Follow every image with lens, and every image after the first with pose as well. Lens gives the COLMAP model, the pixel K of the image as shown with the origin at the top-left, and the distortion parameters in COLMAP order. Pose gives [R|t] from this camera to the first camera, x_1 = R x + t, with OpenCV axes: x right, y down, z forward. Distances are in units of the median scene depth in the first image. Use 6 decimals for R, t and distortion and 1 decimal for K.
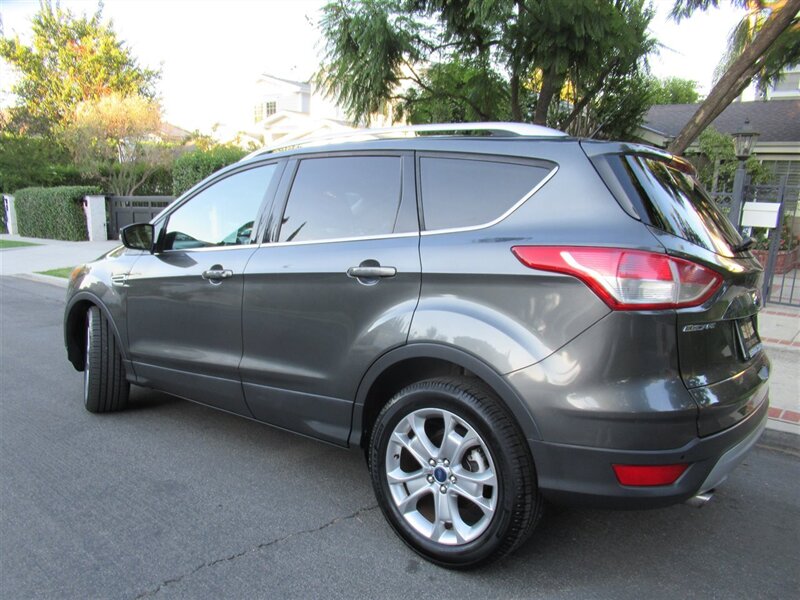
lens RADIAL K [[613.5, 0, 400.0], [0, 613.5, 300.0], [0, 0, 1]] dist [-0.009012, 0.008394]
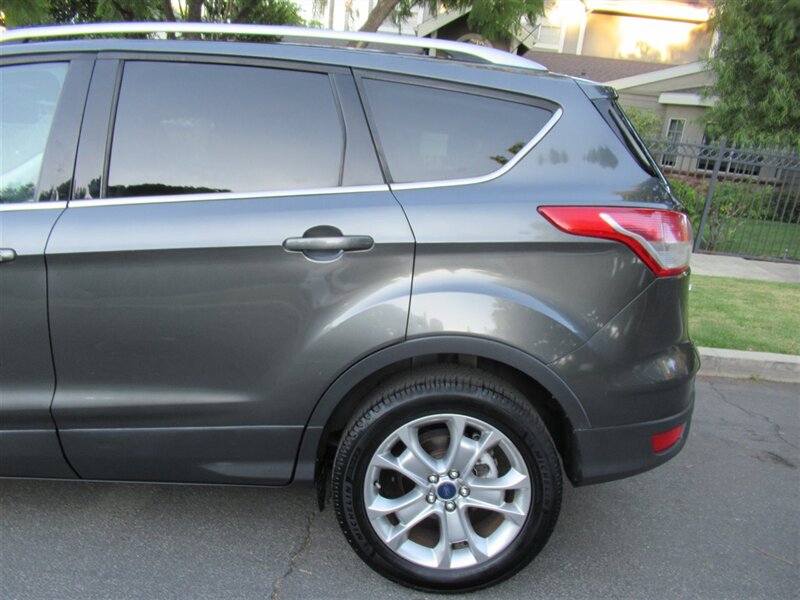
lens RADIAL K [[610.8, 0, 400.2], [0, 610.8, 310.4], [0, 0, 1]] dist [-0.007605, 0.013431]
pose [[0.797666, -0.131632, 0.588559, -0.423808], [0.050804, 0.987088, 0.151910, -0.076613], [-0.600956, -0.091272, 0.794054, 0.411225]]
